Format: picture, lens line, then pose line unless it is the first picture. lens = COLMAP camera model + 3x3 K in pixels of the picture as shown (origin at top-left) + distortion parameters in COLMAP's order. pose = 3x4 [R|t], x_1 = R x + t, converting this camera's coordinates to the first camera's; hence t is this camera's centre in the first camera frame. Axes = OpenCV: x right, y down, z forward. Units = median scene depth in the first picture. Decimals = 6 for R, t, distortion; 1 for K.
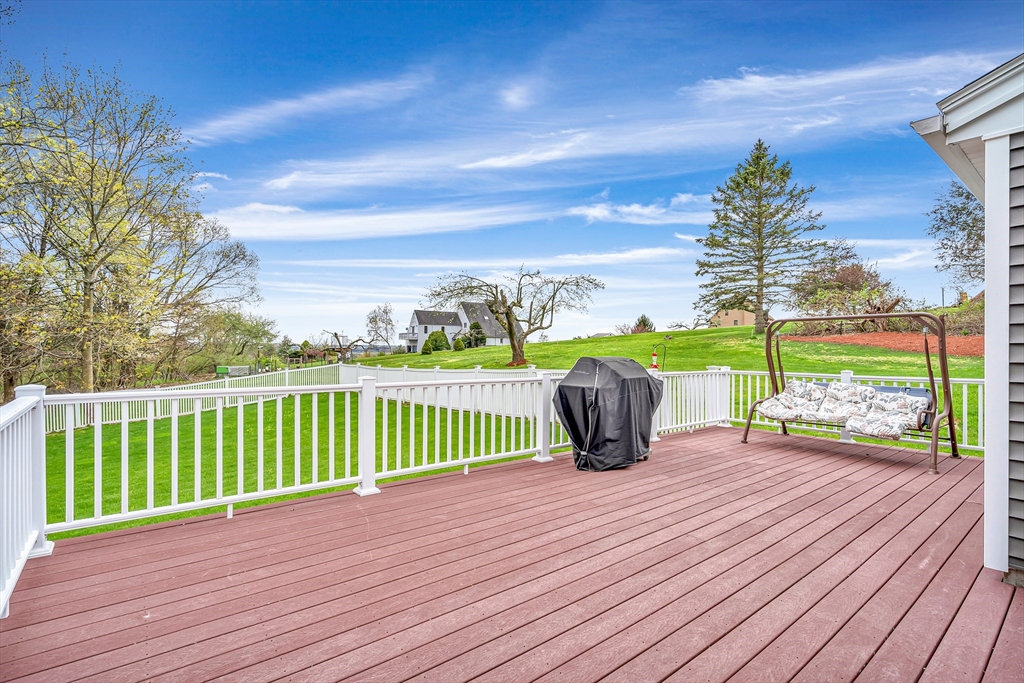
lens RADIAL K [[476.0, 0, 509.3], [0, 476.0, 353.4], [0, 0, 1]] dist [0.000429, -0.000263]
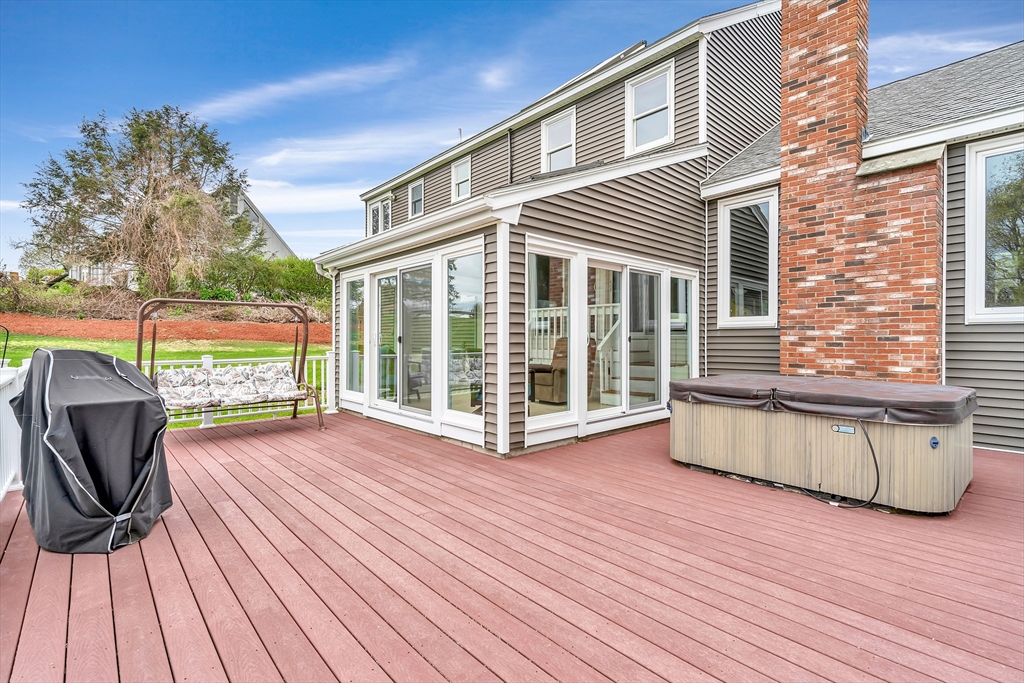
lens RADIAL K [[476.0, 0, 512.8], [0, 476.0, 336.3], [0, 0, 1]] dist [0.000429, -0.000263]
pose [[-0.054661, -0.008392, 0.998470, -0.079194], [0.006866, 0.999938, 0.008780, -0.001890], [-0.998481, 0.007336, -0.054600, 0.100665]]
